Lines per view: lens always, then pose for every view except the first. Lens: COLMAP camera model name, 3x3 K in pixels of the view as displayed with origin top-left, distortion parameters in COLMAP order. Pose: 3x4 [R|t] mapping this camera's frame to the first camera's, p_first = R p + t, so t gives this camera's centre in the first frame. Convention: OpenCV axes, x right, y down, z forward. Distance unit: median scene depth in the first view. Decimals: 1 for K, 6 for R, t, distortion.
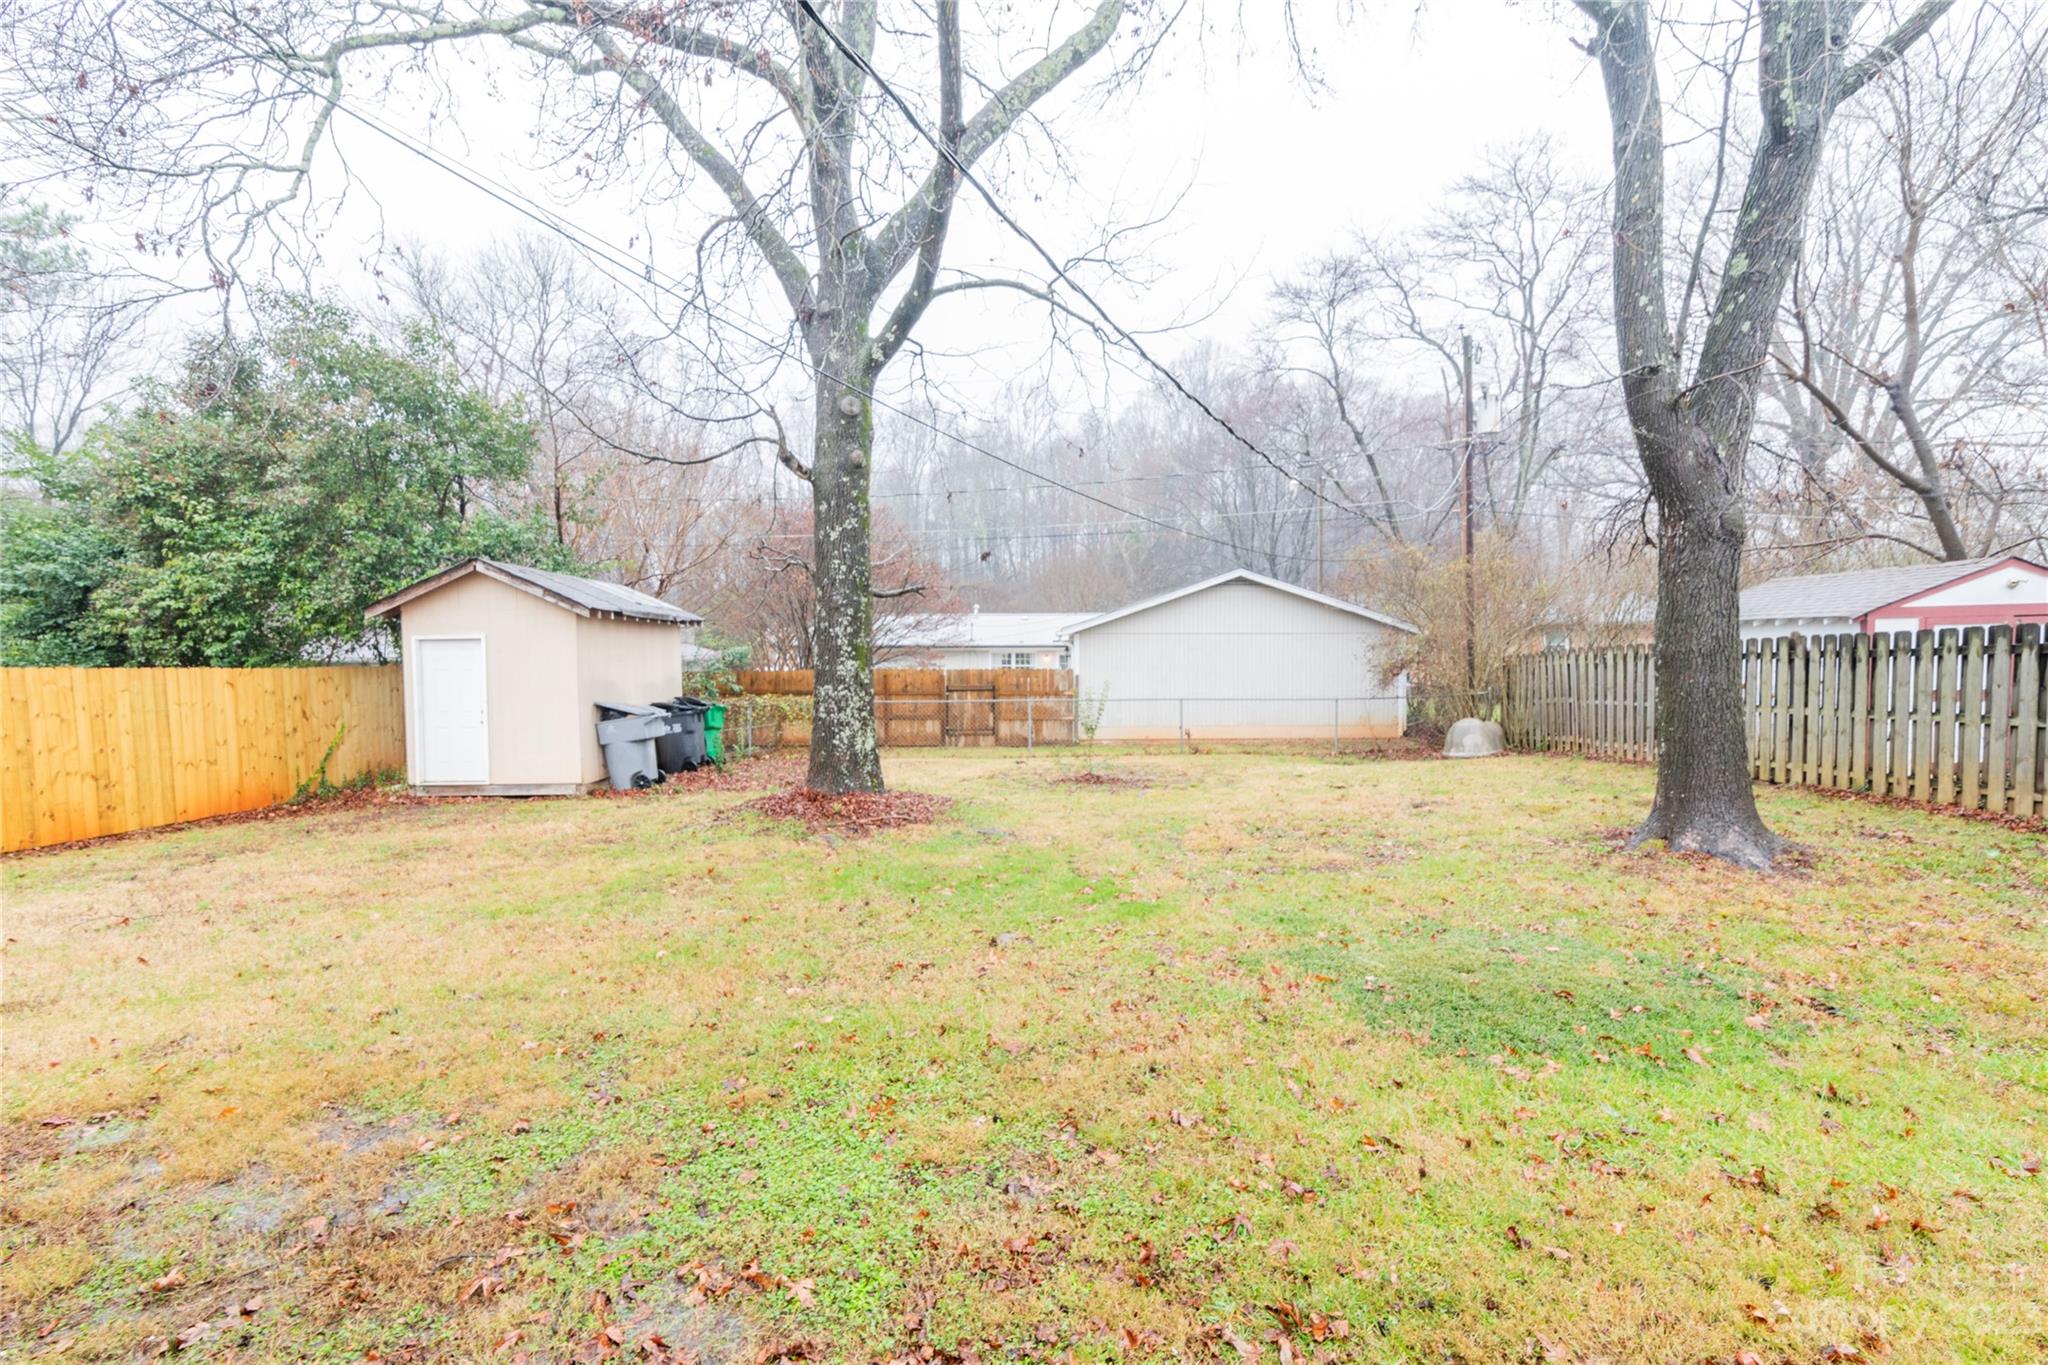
lens RADIAL K [[942.5, 0, 1027.6], [0, 942.5, 674.6], [0, 0, 1]] dist [0.017236, -0.002148]
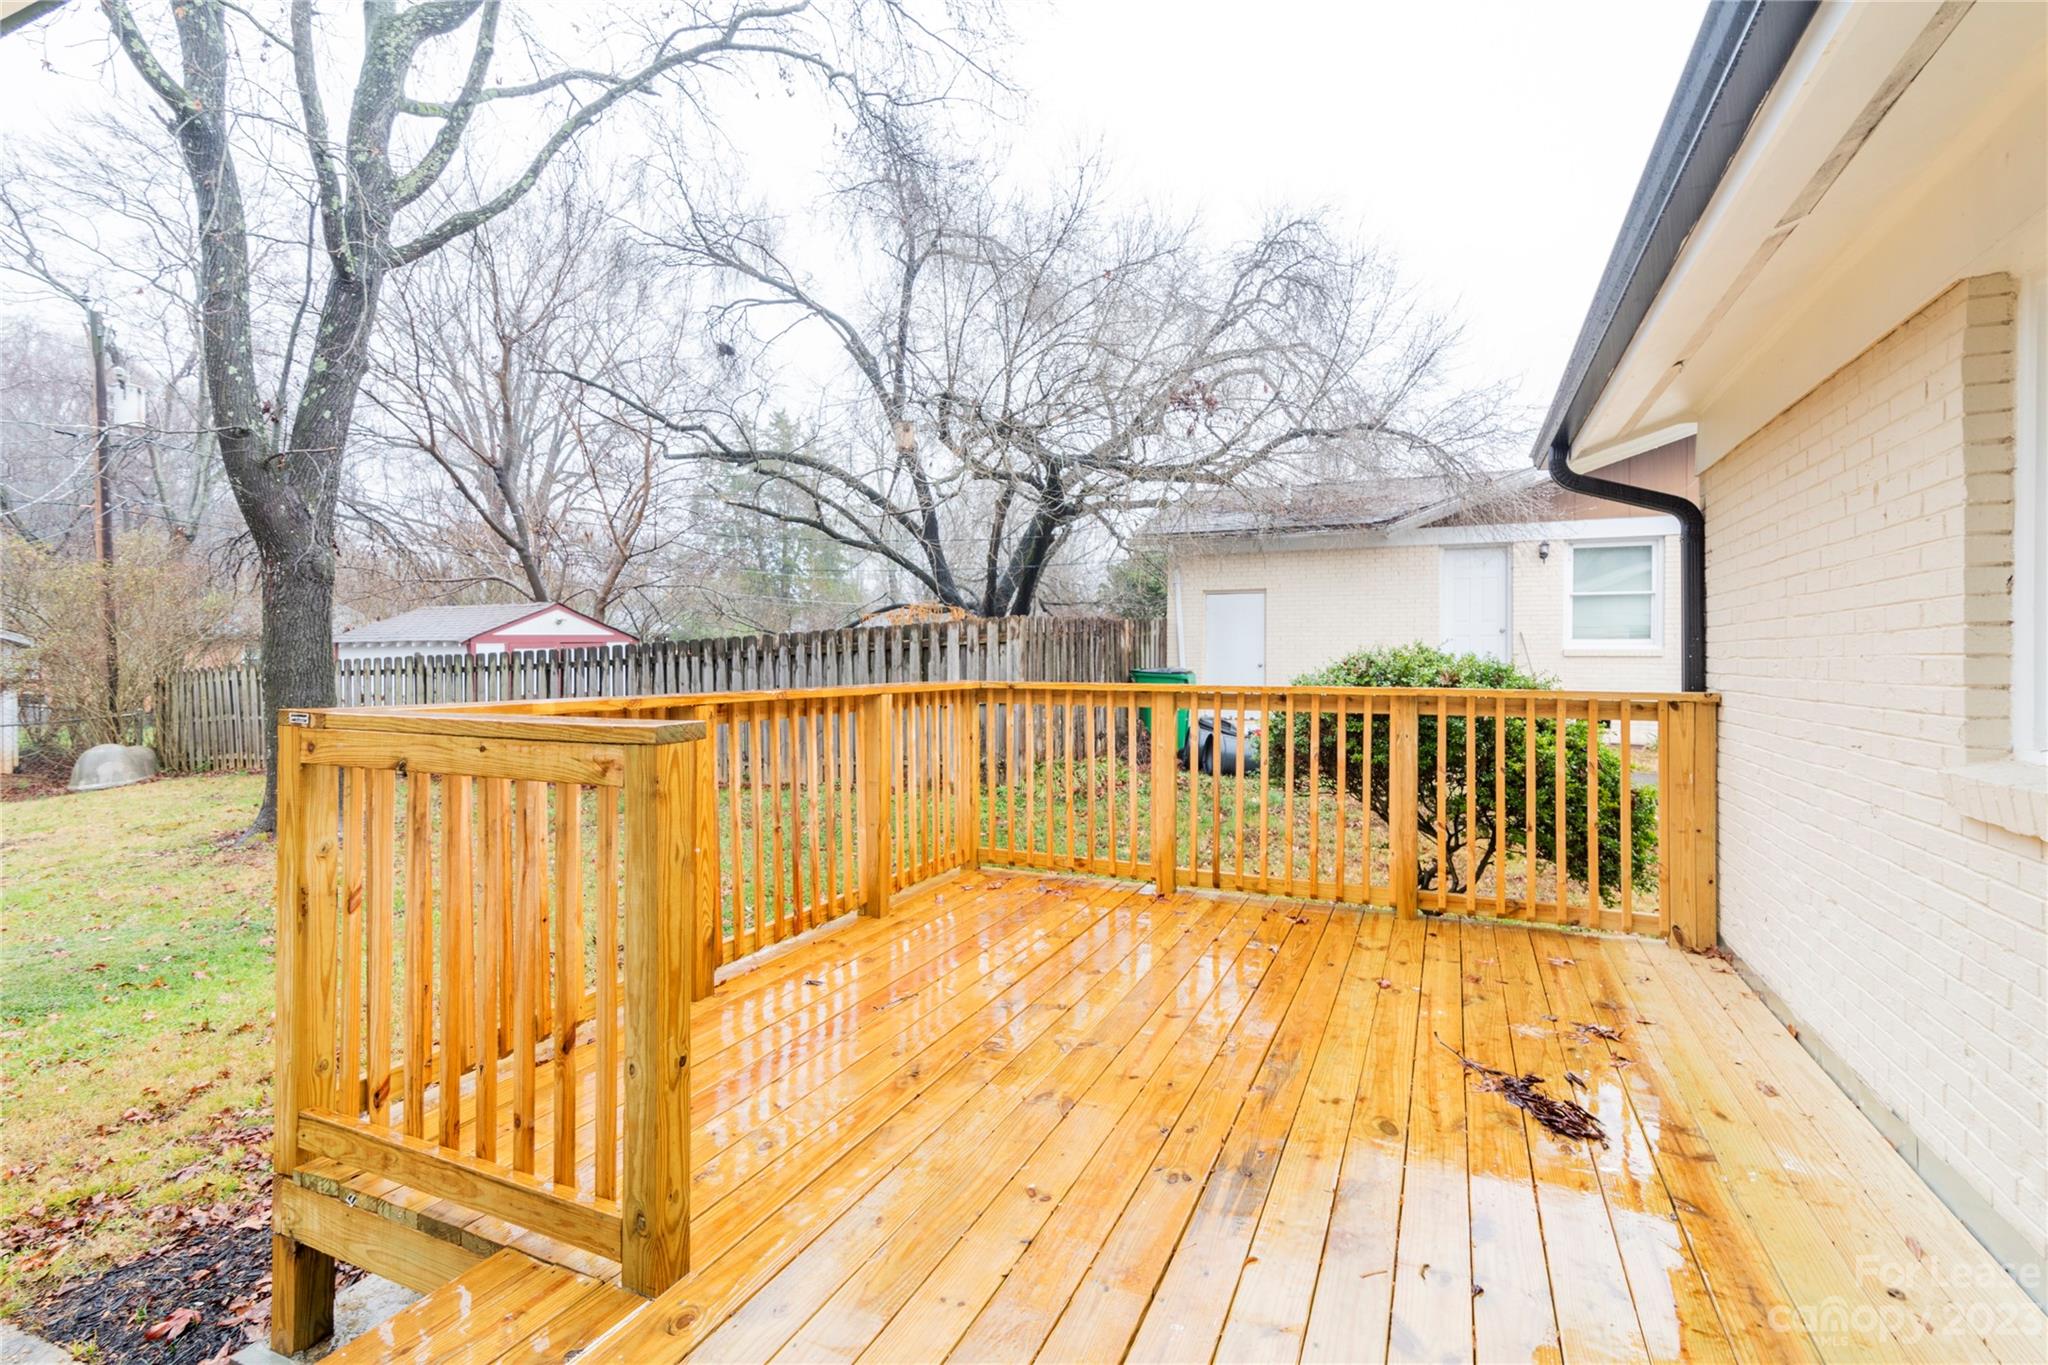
lens RADIAL K [[942.5, 0, 1021.9], [0, 942.5, 662.5], [0, 0, 1]] dist [0.017236, -0.002148]
pose [[0.391705, -0.002157, 0.920088, -0.028932], [0.025550, 0.999637, -0.008533, -0.000615], [-0.919736, 0.026851, 0.391618, -0.198631]]
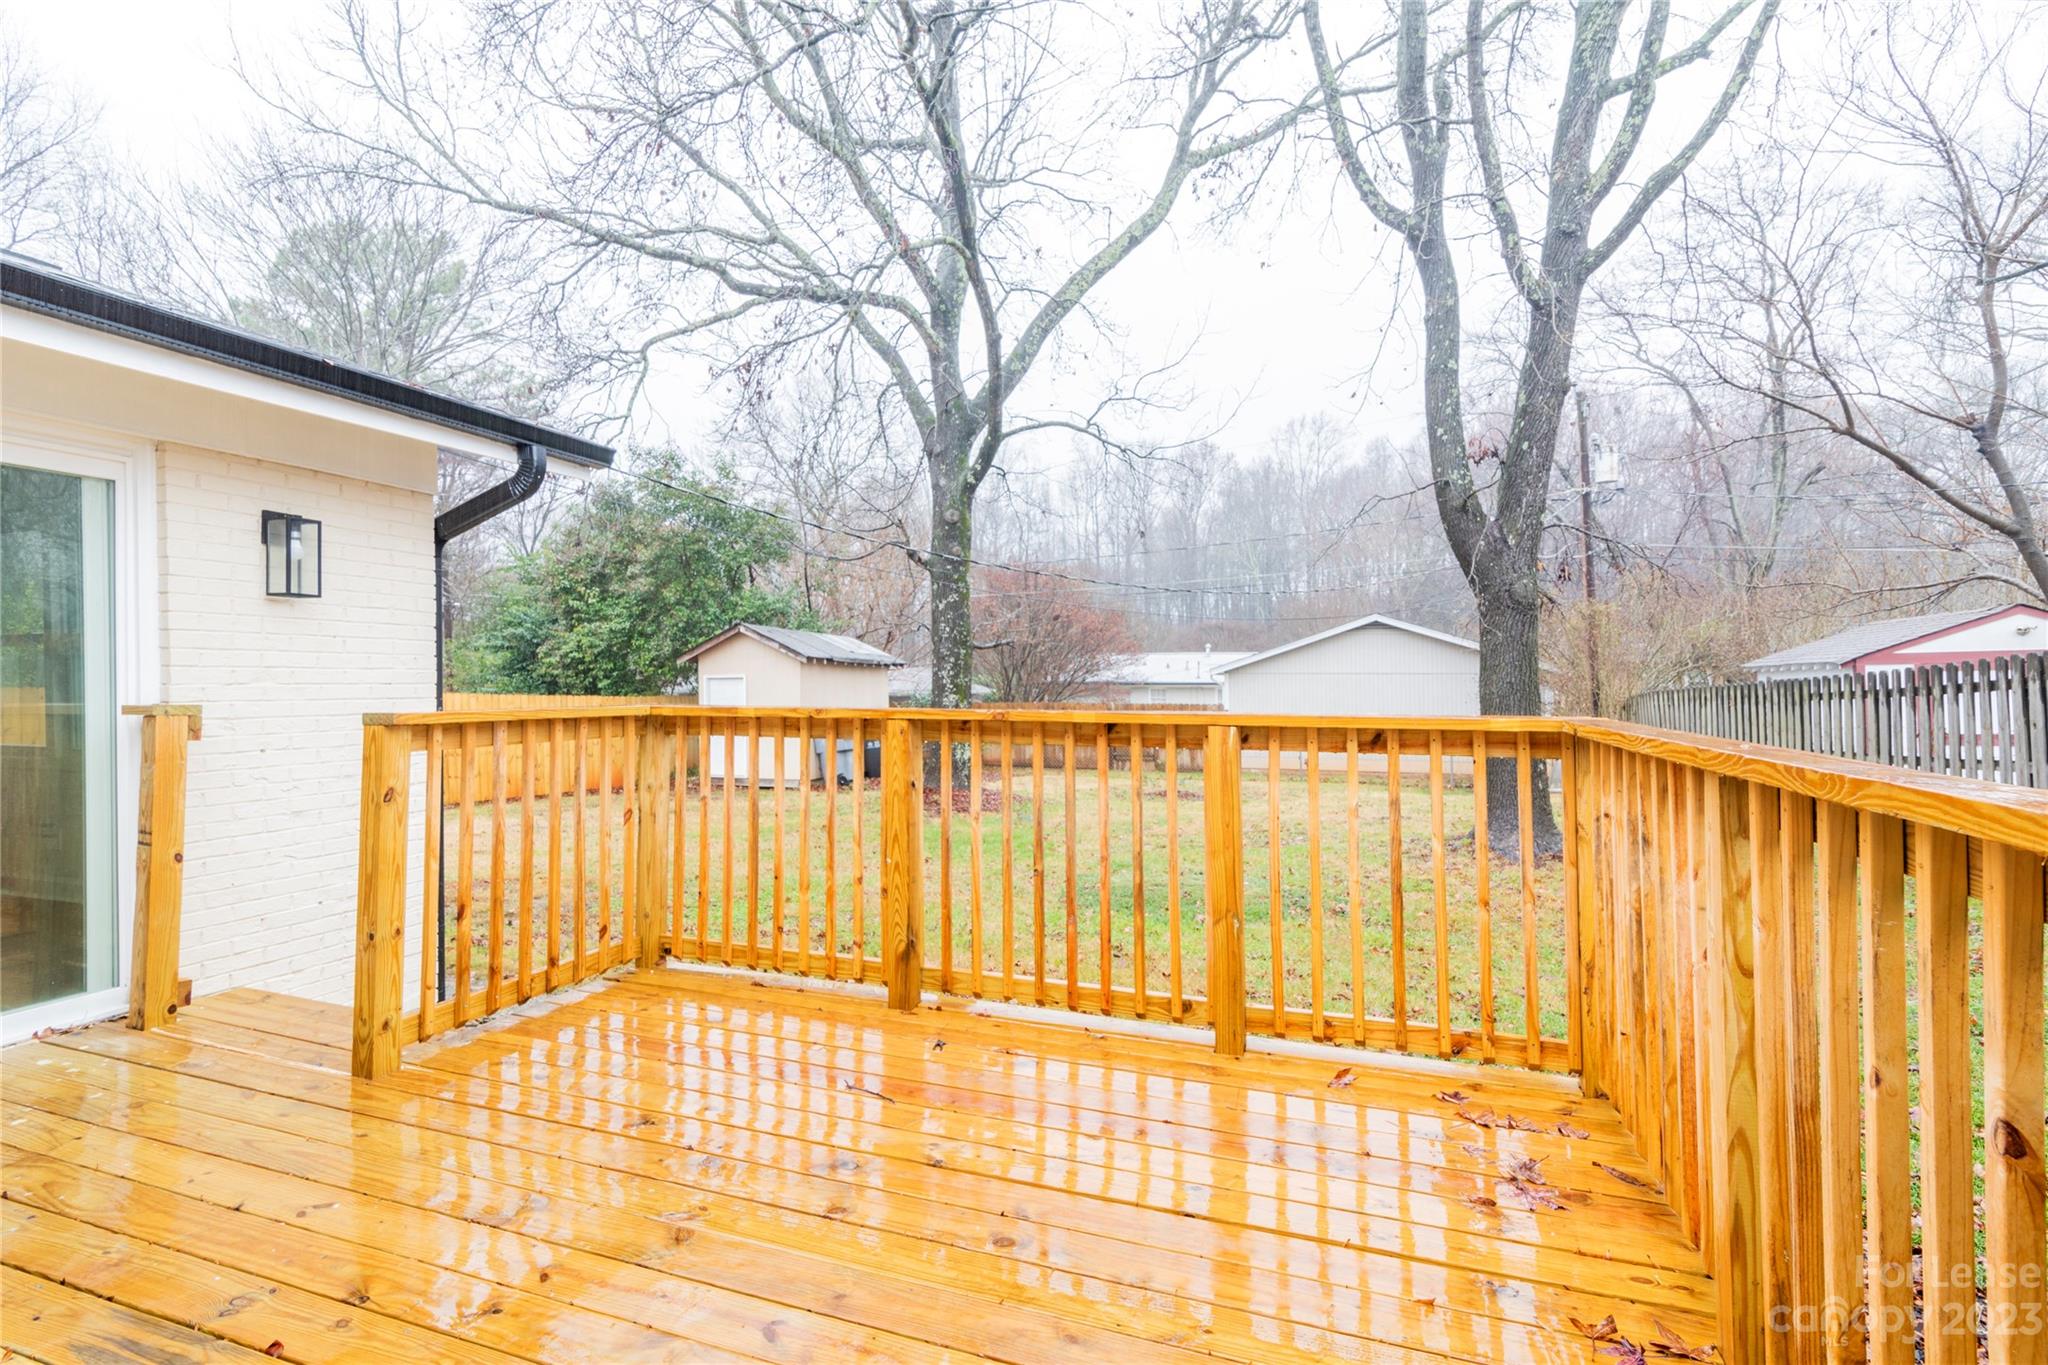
lens RADIAL K [[942.5, 0, 1029.4], [0, 942.5, 674.9], [0, 0, 1]] dist [0.017236, -0.002148]
pose [[0.951356, 0.002992, -0.308080, 0.300725], [-0.014549, 0.999274, -0.035221, 0.003159], [0.307751, 0.037990, 0.950708, -0.257466]]
